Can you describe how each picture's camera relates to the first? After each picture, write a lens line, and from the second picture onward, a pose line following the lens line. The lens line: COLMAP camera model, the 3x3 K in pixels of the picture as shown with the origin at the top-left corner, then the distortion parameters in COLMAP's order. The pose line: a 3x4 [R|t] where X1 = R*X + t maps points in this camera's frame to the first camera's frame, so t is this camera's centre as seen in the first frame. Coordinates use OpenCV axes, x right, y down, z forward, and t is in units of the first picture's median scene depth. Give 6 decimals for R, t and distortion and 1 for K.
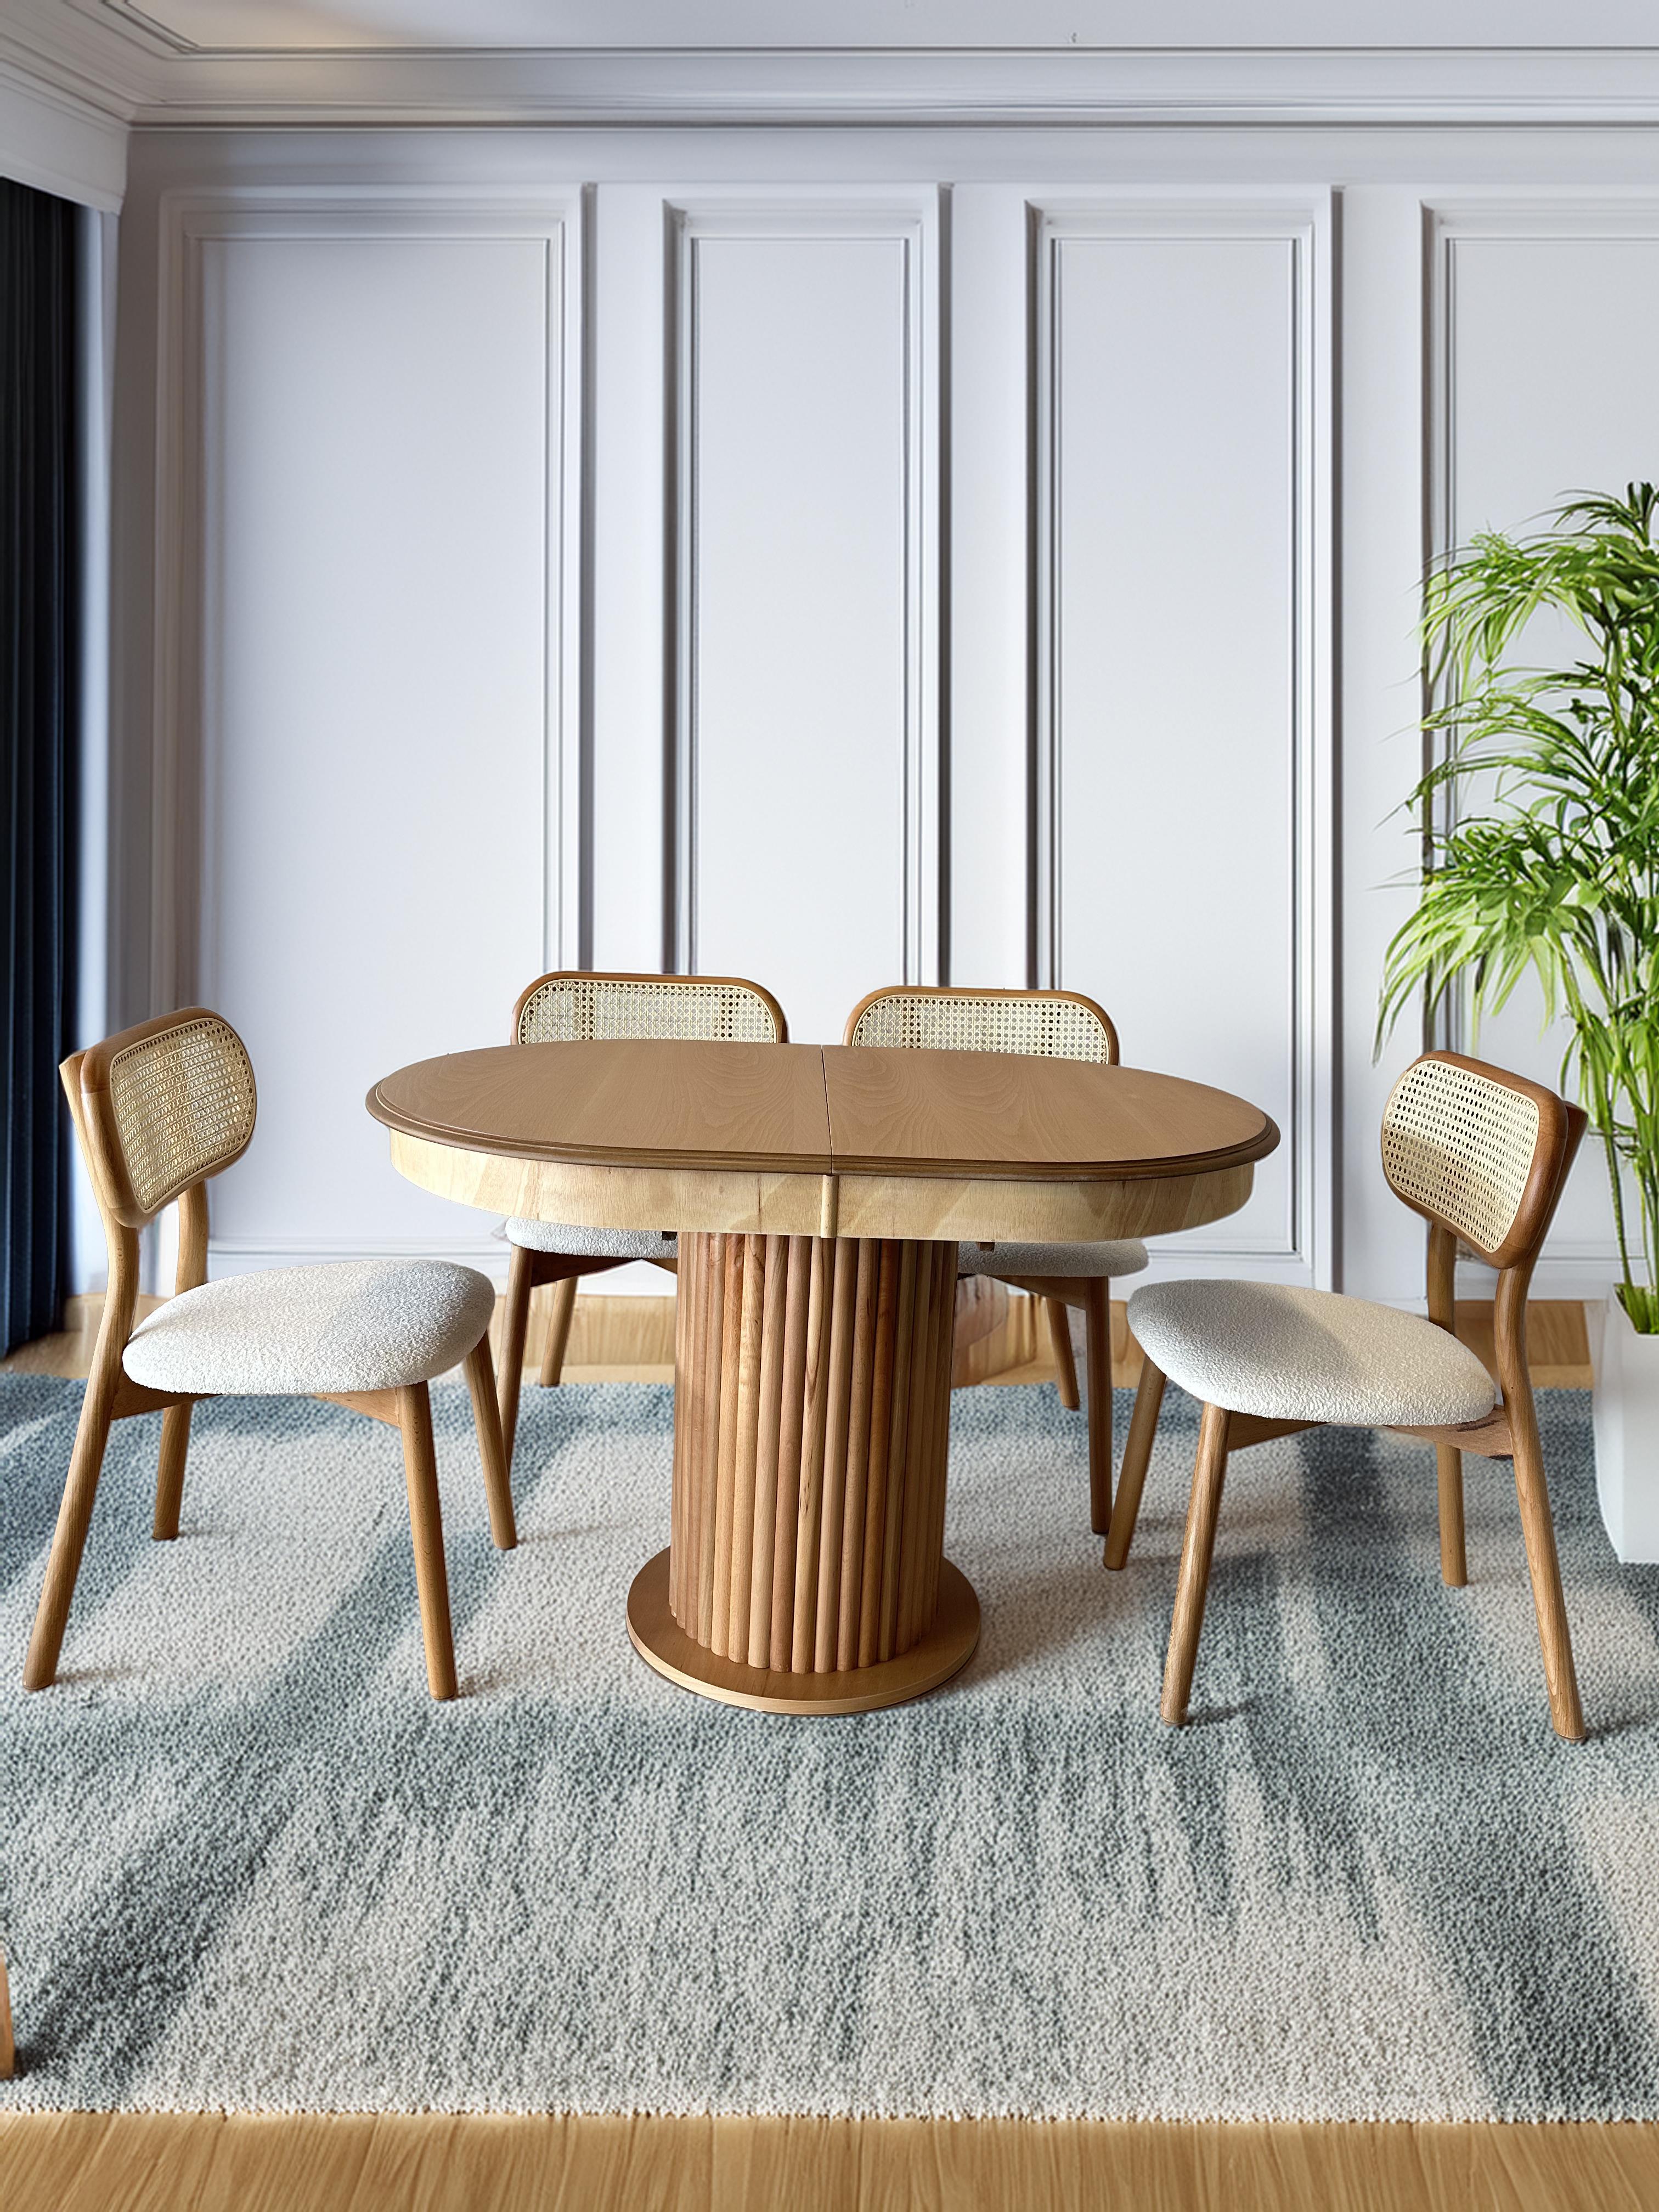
lens RADIAL K [[1566.3, 0, 837.3], [0, 1566.3, 1108.2], [0, 0, 1]] dist [0.144305, -0.000375]
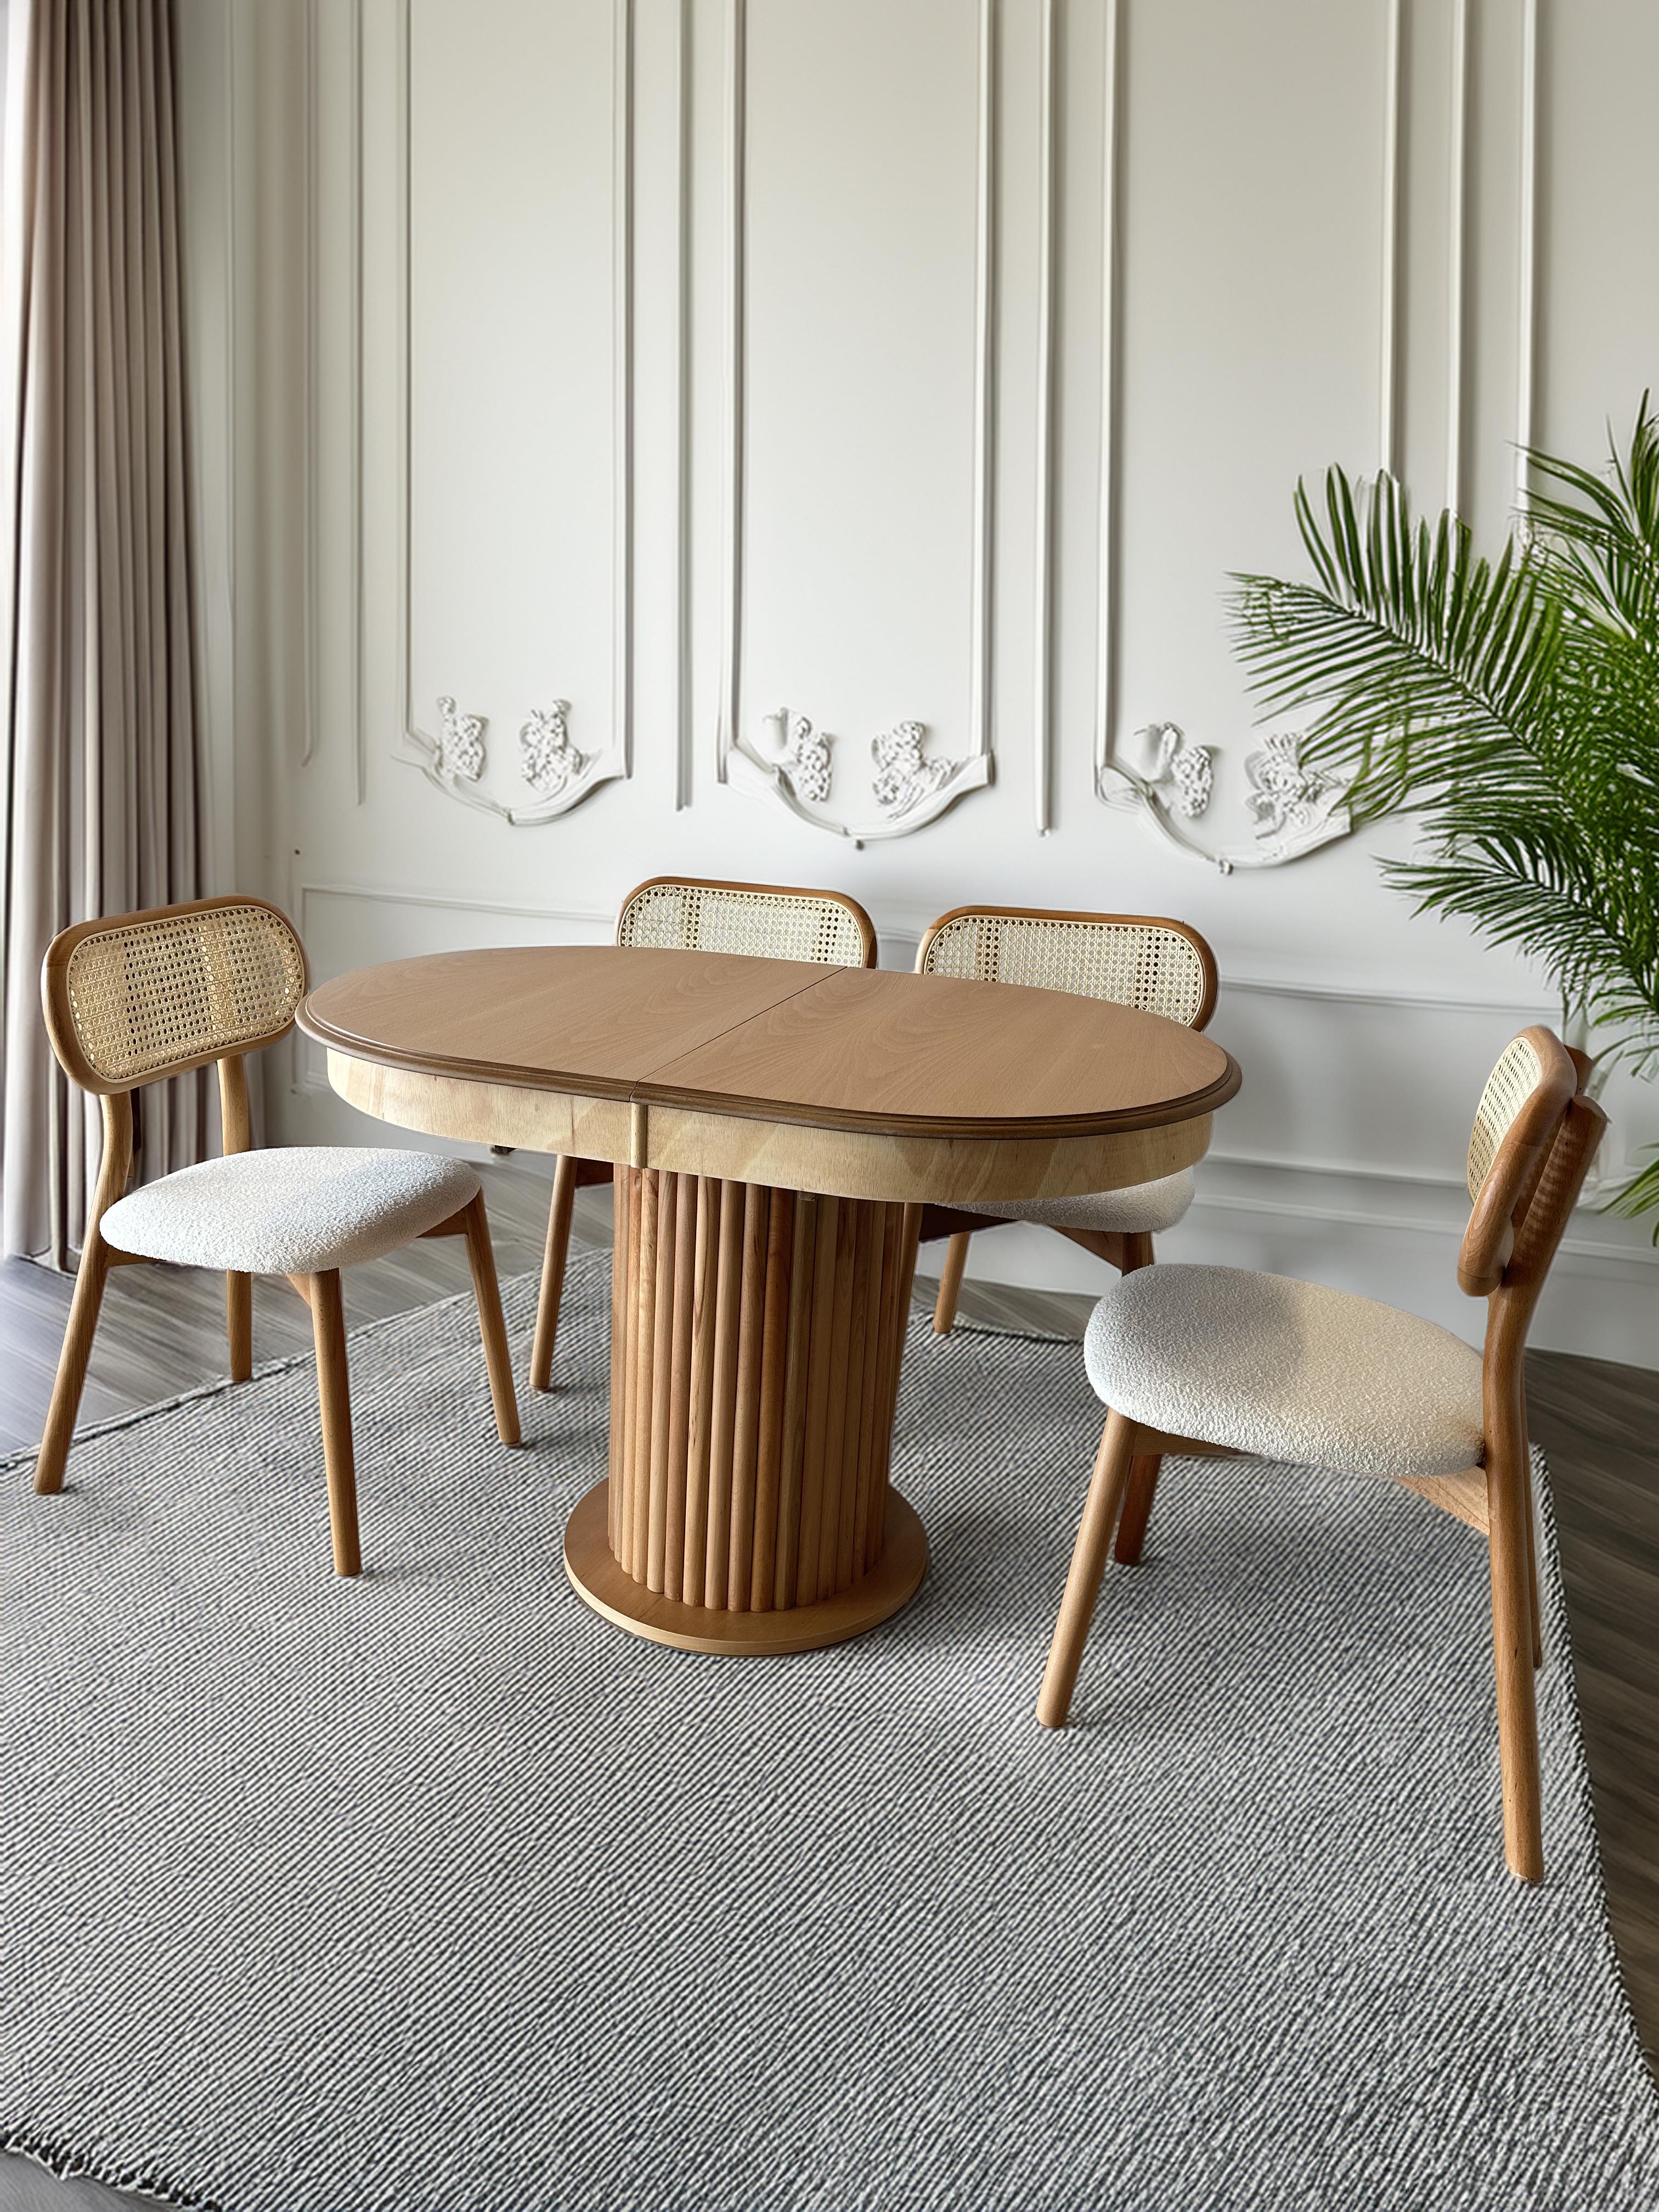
lens RADIAL K [[1566.3, 0, 837.3], [0, 1566.3, 1108.2], [0, 0, 1]] dist [0.144305, -0.000375]
pose [[0.944438, 0.093562, -0.315091, 0.358893], [-0.075588, 0.994762, 0.068818, -0.024987], [0.319879, -0.041177, 0.946563, 0.120253]]
